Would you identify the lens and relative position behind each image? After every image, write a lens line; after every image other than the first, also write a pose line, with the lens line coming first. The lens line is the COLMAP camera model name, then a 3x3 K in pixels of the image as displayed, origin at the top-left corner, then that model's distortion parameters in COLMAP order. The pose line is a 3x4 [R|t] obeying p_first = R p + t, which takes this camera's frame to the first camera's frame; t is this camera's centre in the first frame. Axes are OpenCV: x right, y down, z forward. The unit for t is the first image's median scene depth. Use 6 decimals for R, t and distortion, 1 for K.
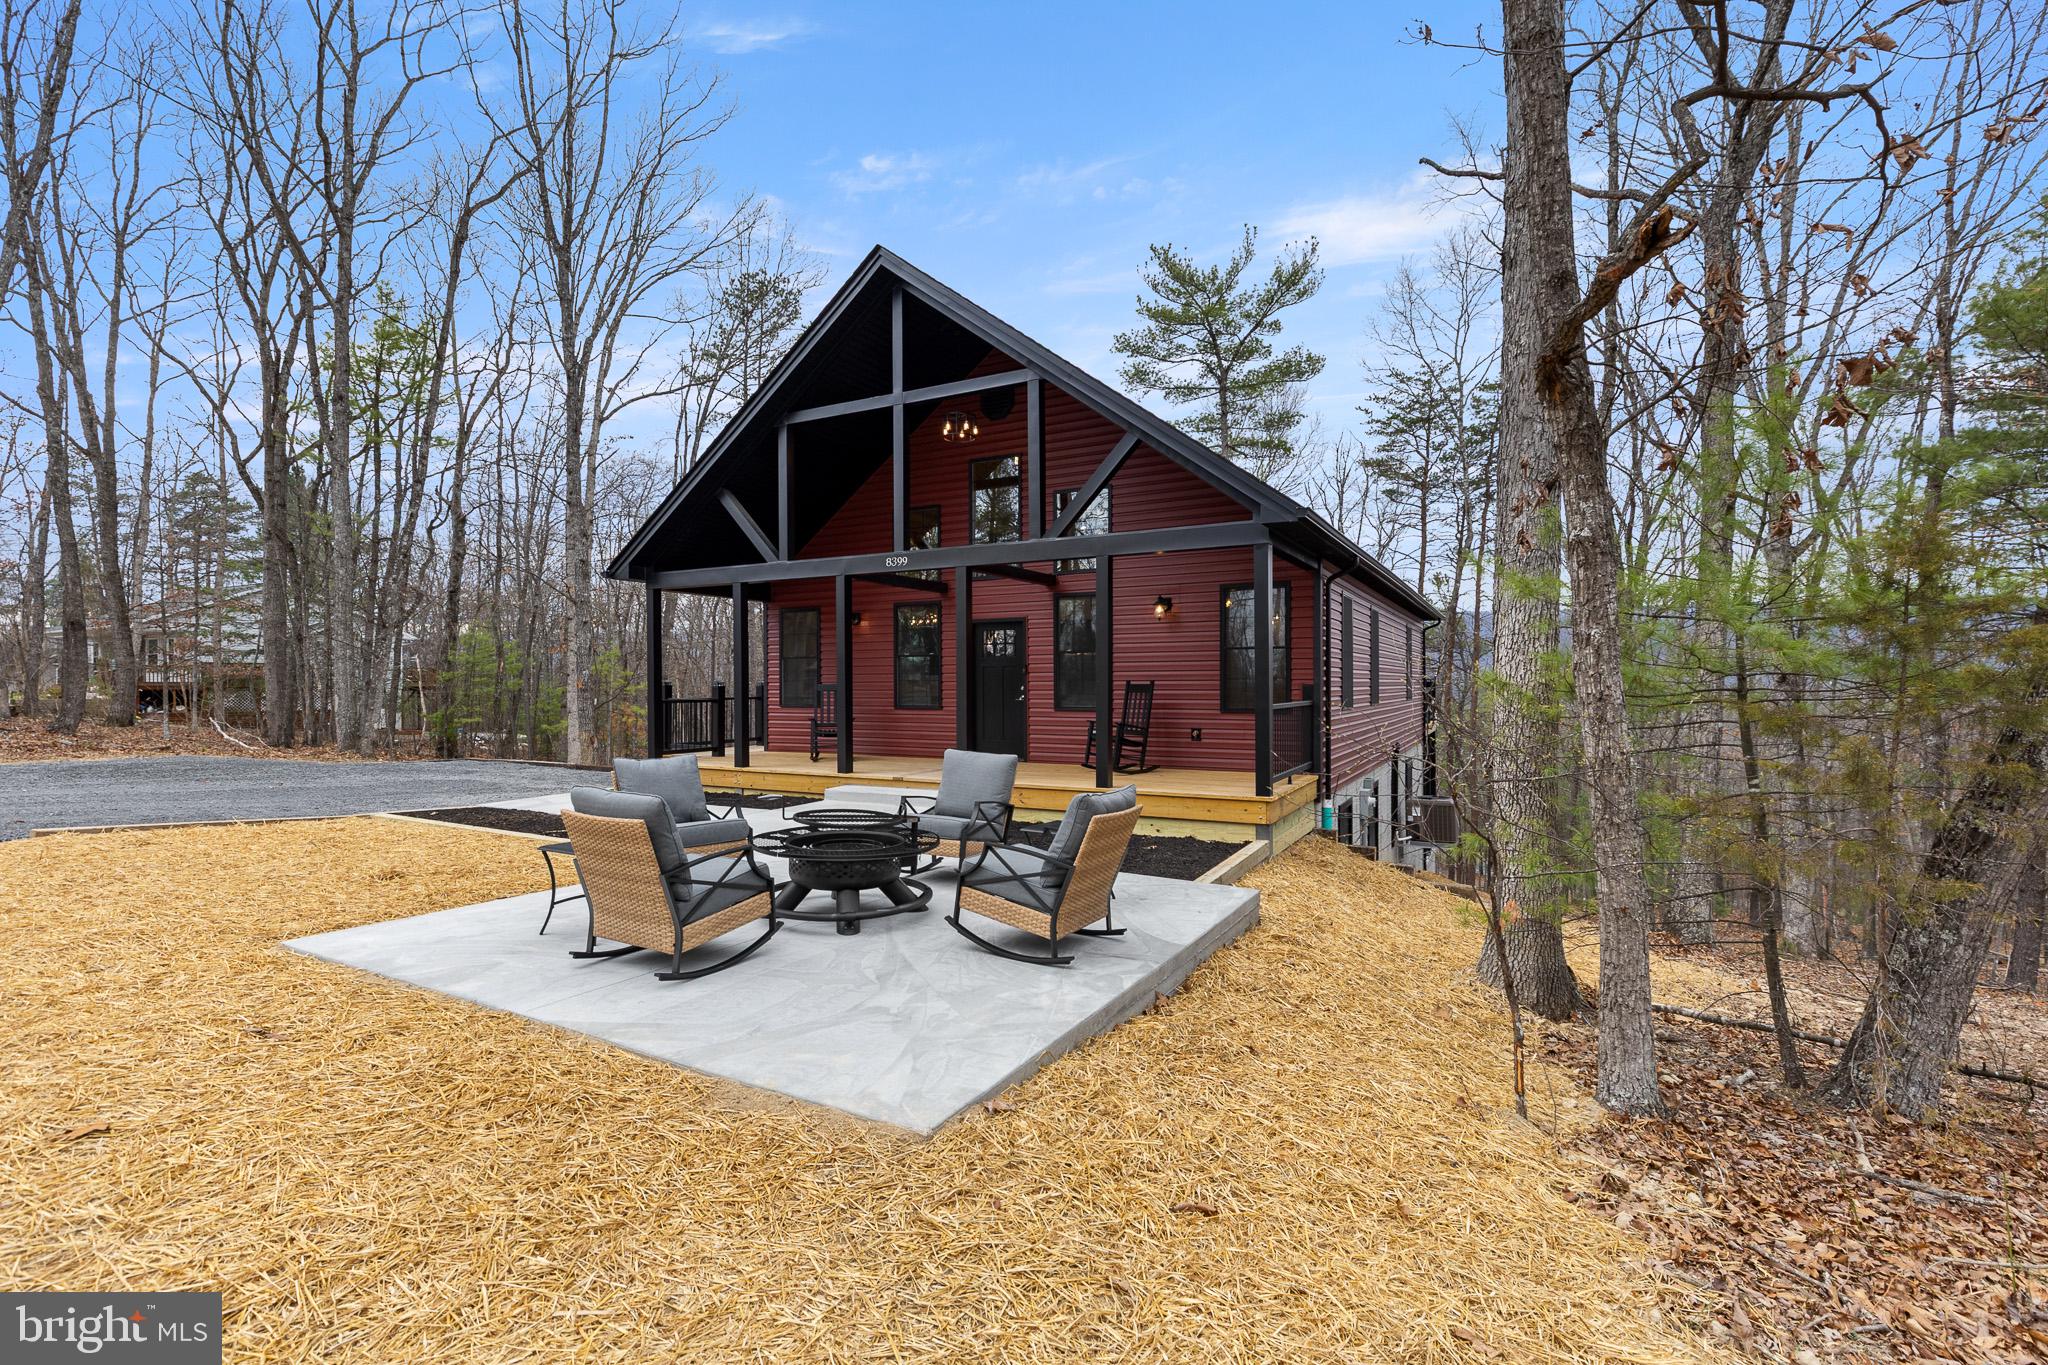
lens RADIAL K [[919.6, 0, 1024.0], [0, 919.6, 682.5], [0, 0, 1]] dist [0.006776, -0.001299]
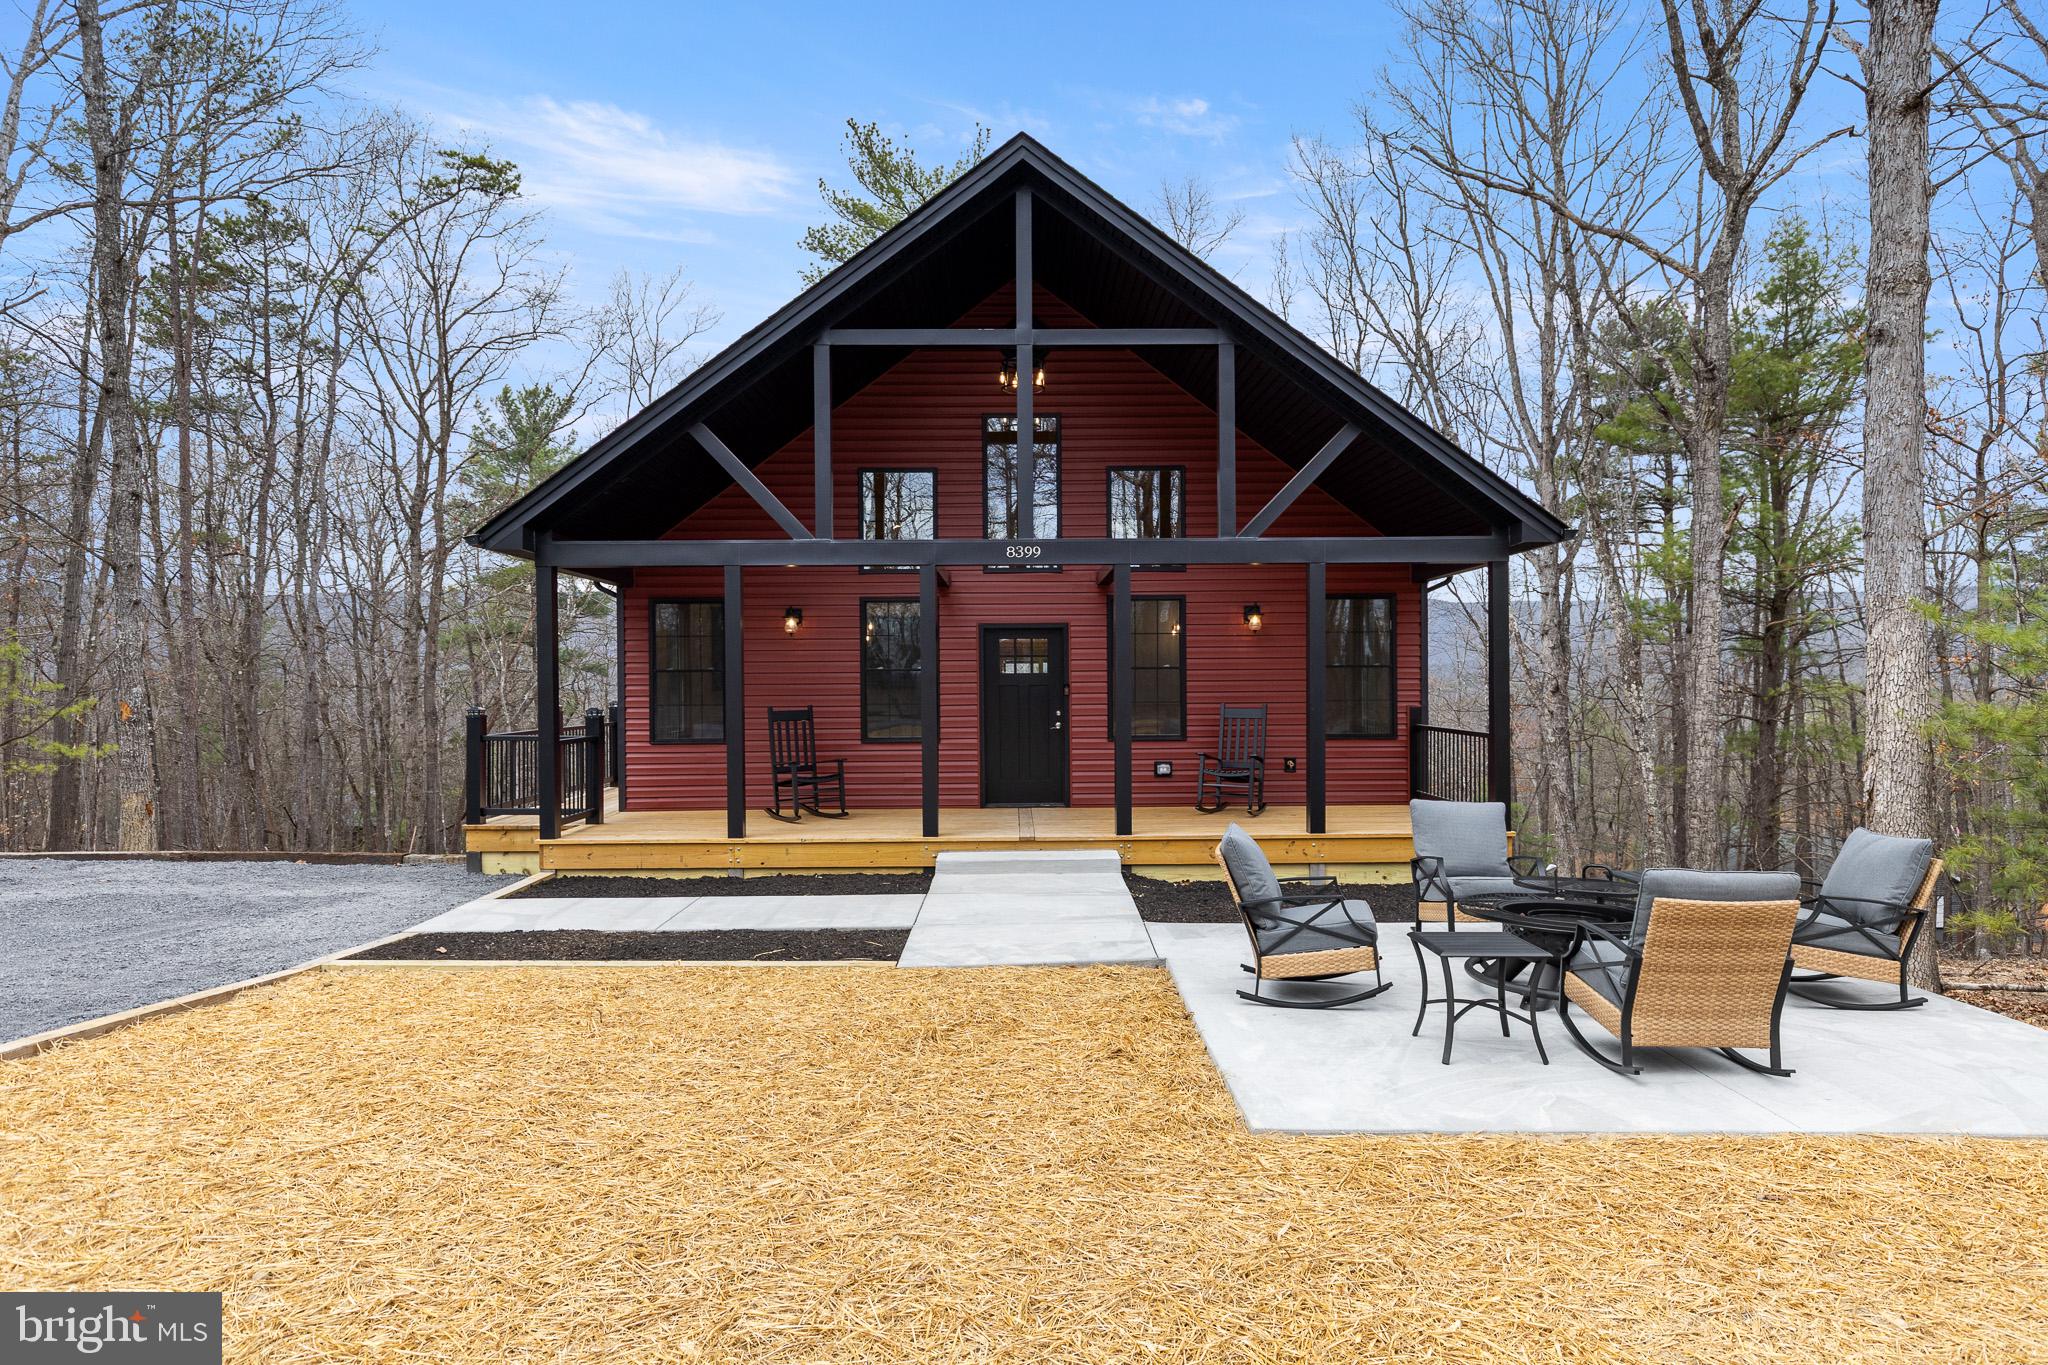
lens RADIAL K [[1214.4, 0, 1029.3], [0, 1214.4, 691.9], [0, 0, 1]] dist [-0.005387, -0.000627]
pose [[0.873812, -0.008026, 0.486198, -0.554257], [0.003695, 0.999944, 0.009867, -0.023623], [-0.486250, -0.006825, 0.873793, 0.113233]]
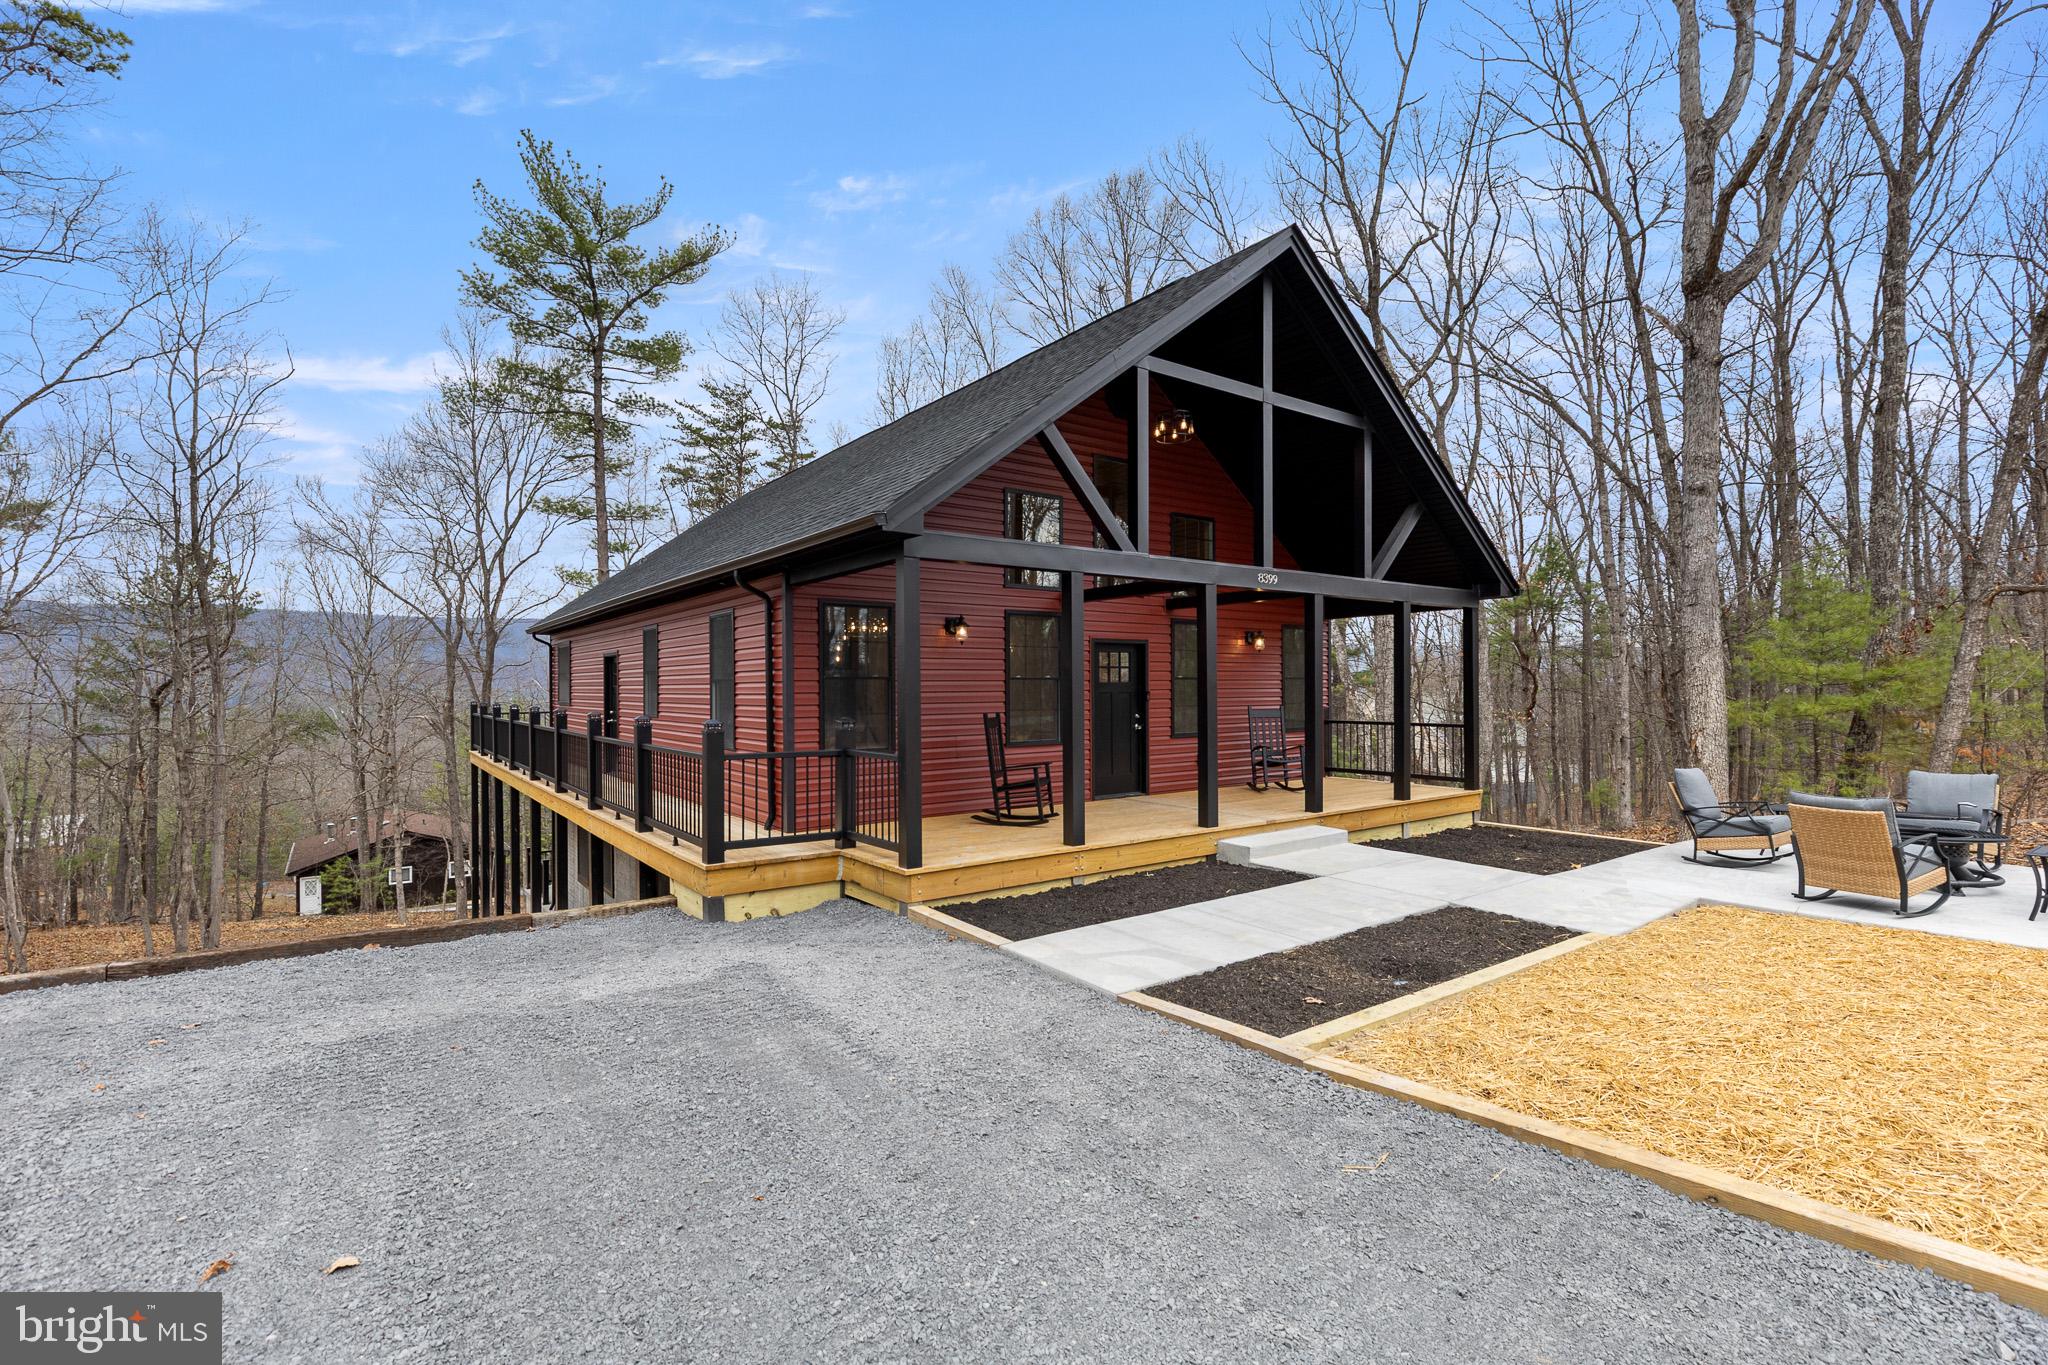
lens RADIAL K [[919.6, 0, 1024.0], [0, 919.6, 682.5], [0, 0, 1]] dist [0.006776, -0.001299]
pose [[0.430507, 0.004534, 0.902576, -0.932341], [0.002560, 0.999977, -0.006245, -0.023183], [-0.902584, 0.004999, 0.430486, 0.741469]]
